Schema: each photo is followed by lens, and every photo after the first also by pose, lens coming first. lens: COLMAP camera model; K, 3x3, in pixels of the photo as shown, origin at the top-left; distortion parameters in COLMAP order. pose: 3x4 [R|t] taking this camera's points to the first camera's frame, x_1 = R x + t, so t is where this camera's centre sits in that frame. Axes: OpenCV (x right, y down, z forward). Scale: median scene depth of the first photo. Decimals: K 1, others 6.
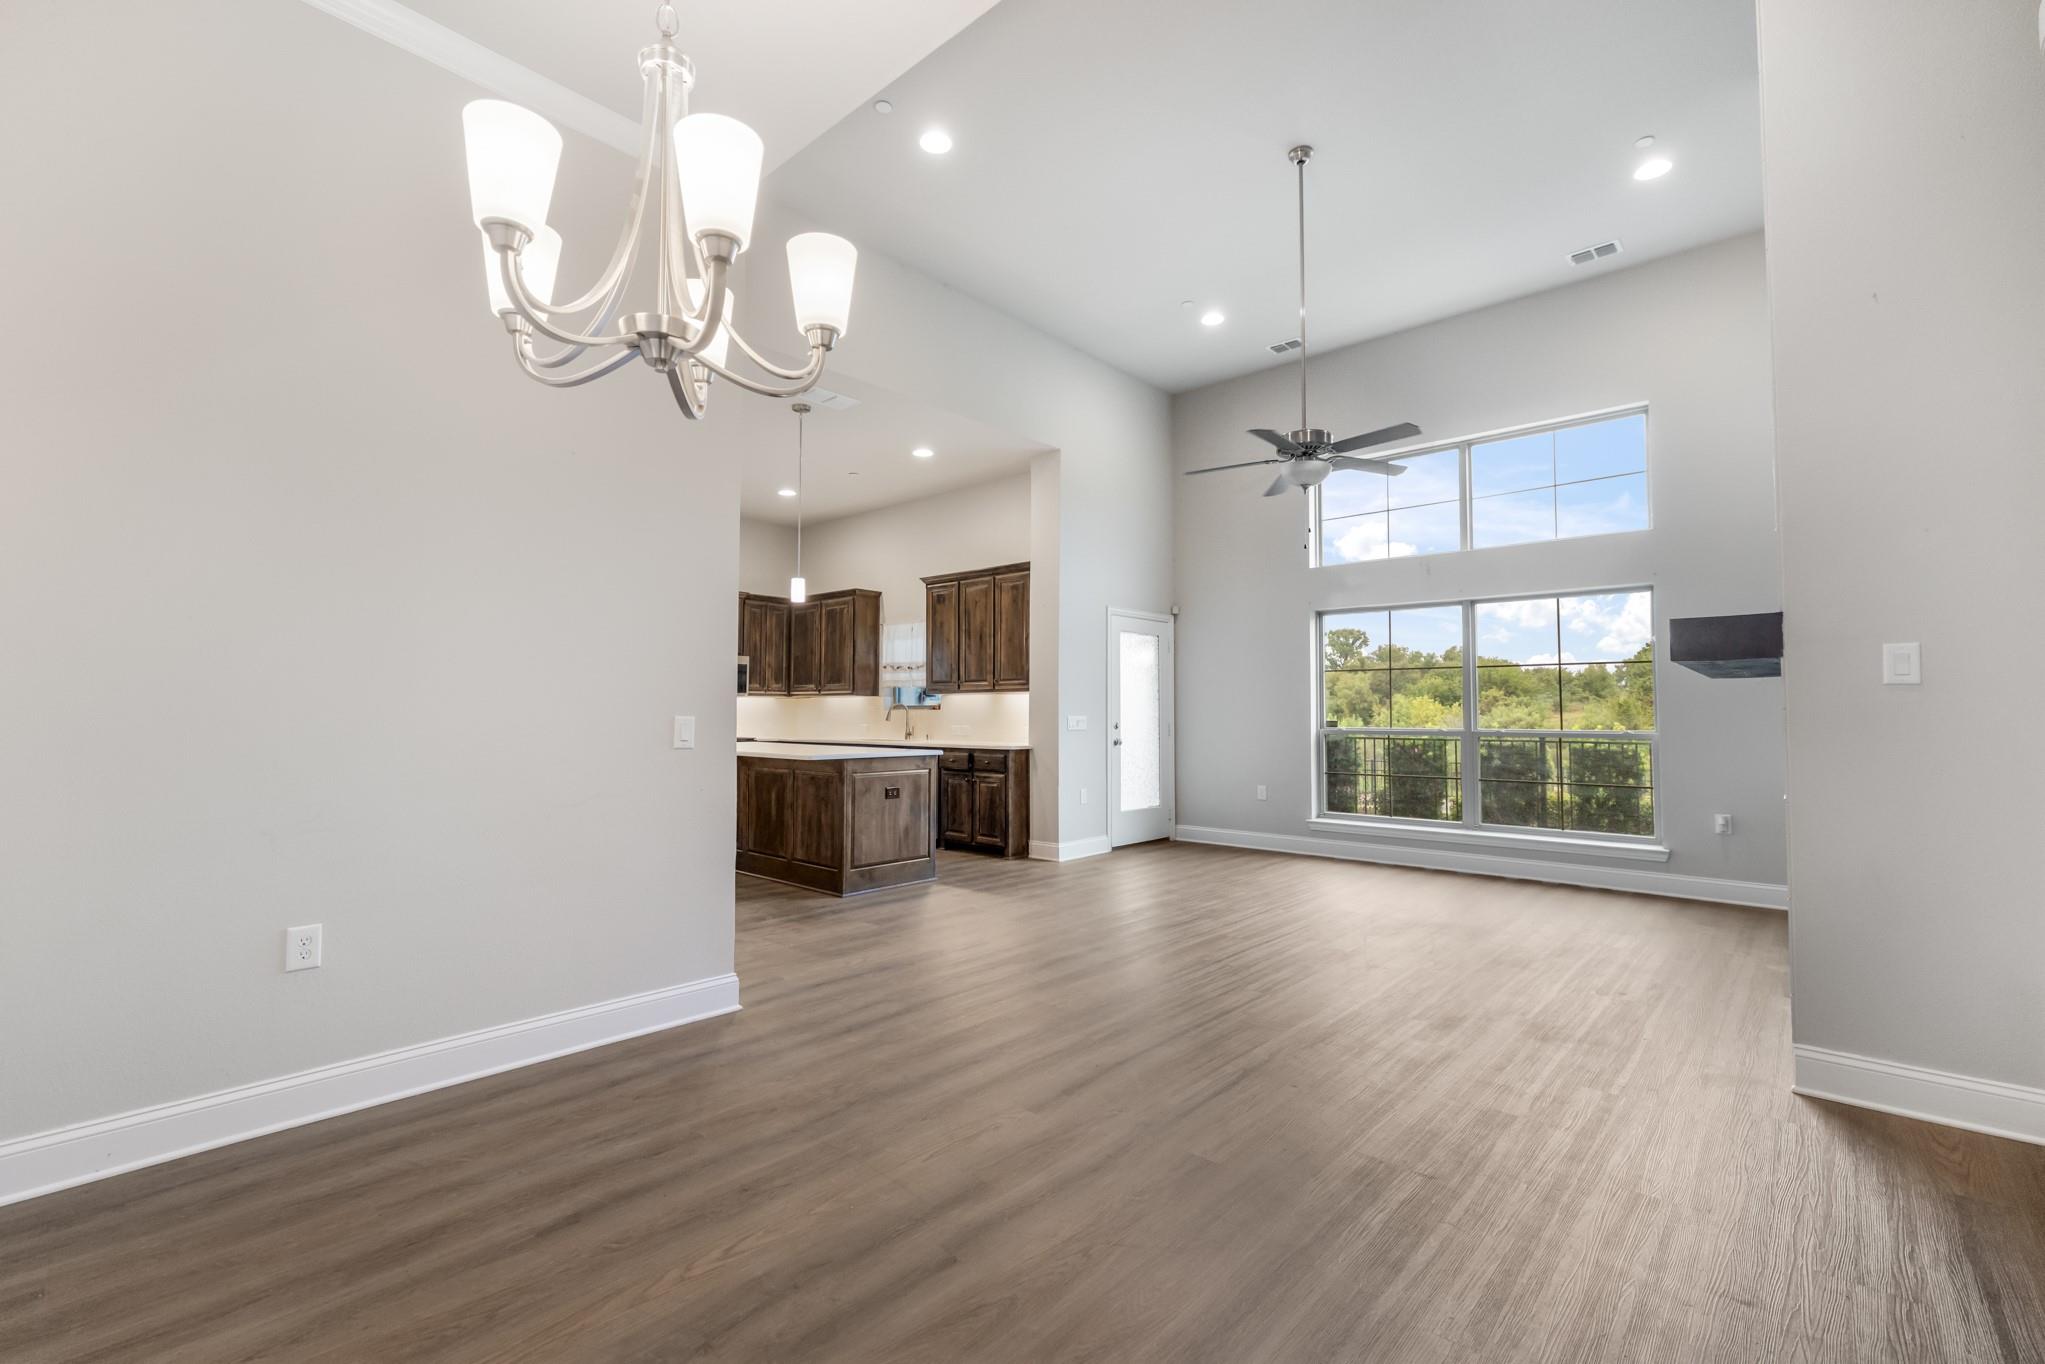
lens RADIAL K [[884.8, 0, 1009.5], [0, 884.8, 678.7], [0, 0, 1]] dist [-0.001889, -0.000065]
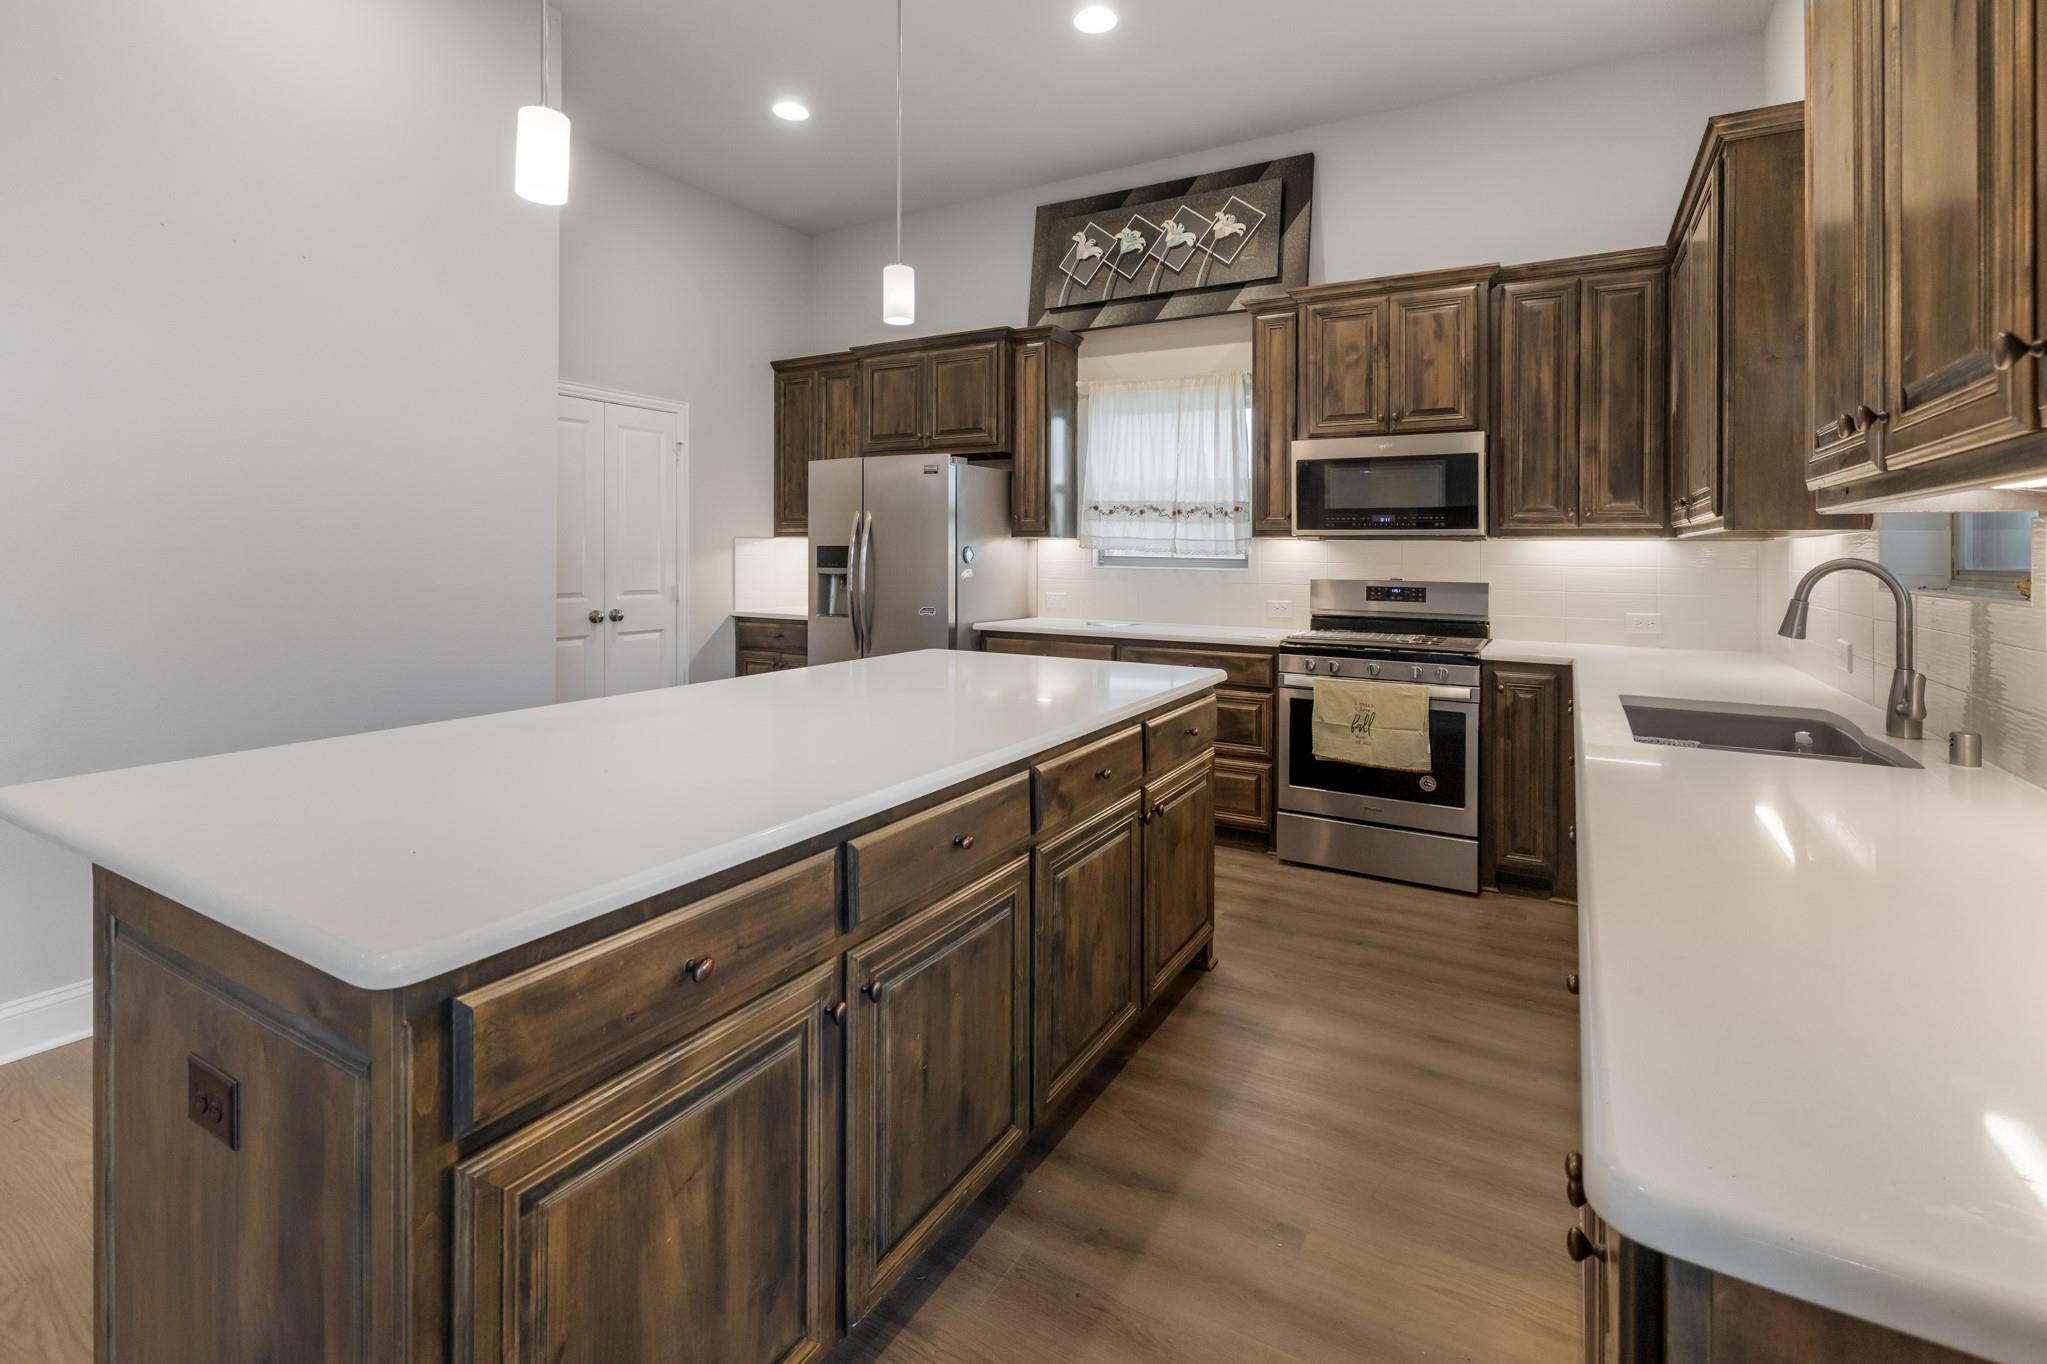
lens RADIAL K [[936.2, 0, 1021.5], [0, 936.2, 554.2], [0, 0, 1]] dist [0.000045, 0.000042]
pose [[0.213931, 0.002371, -0.976846, 0.059589], [0.033283, 0.999399, 0.009715, 0.019001], [0.976282, -0.034590, 0.213723, 0.835939]]
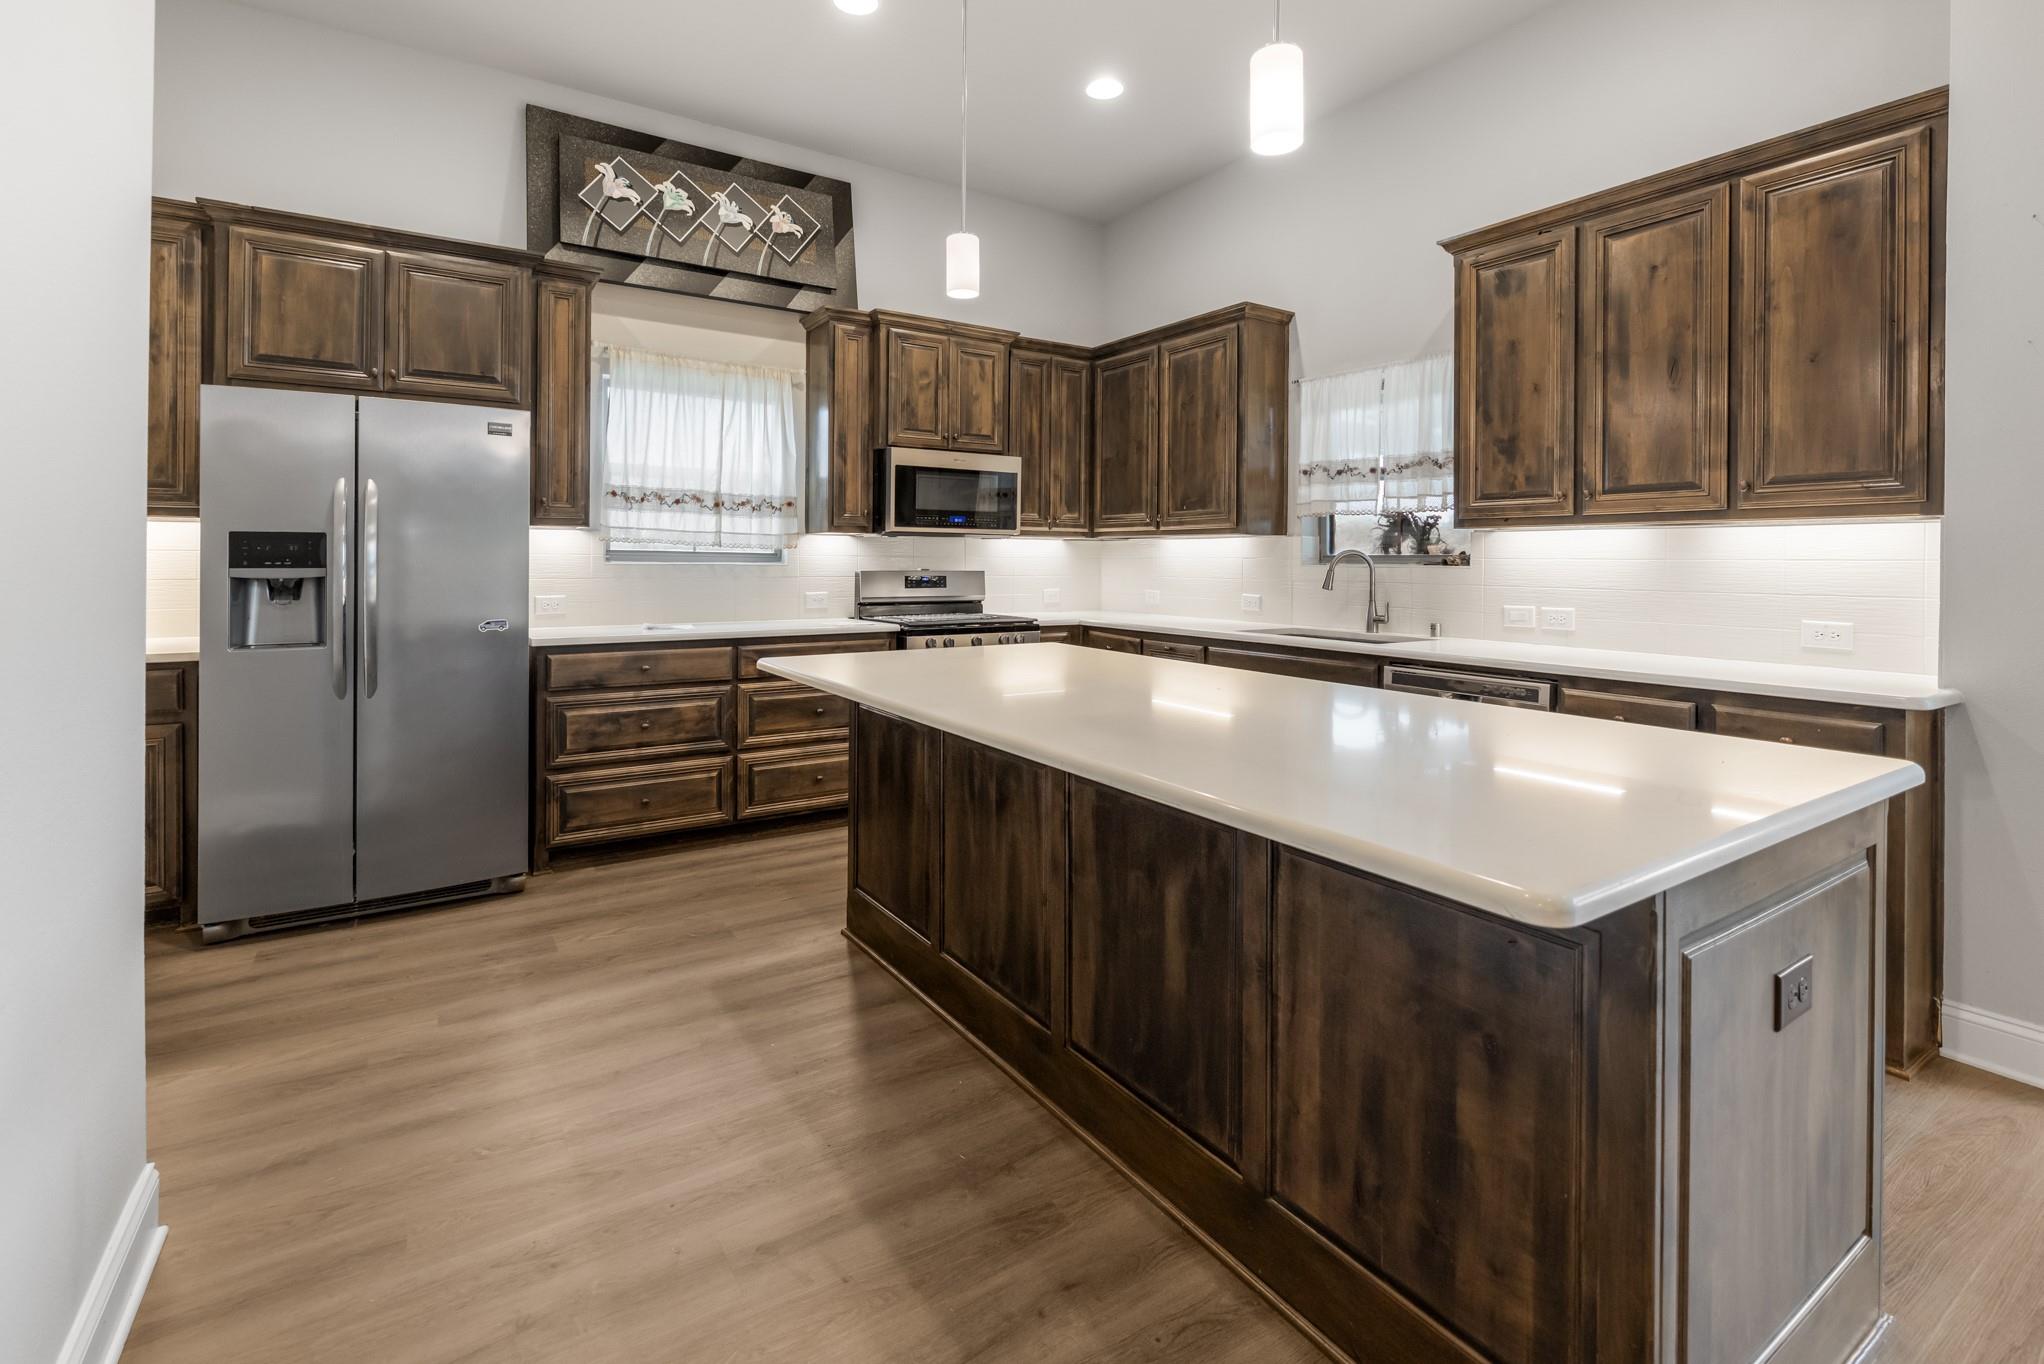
lens RADIAL K [[934.8, 0, 1020.0], [0, 934.8, 554.4], [0, 0, 1]] dist [0.000045, 0.000042]
pose [[0.968646, 0.001307, -0.248443, -0.188579], [0.007341, 0.999399, 0.033878, 0.013912], [0.248338, -0.034639, 0.968054, 0.559816]]
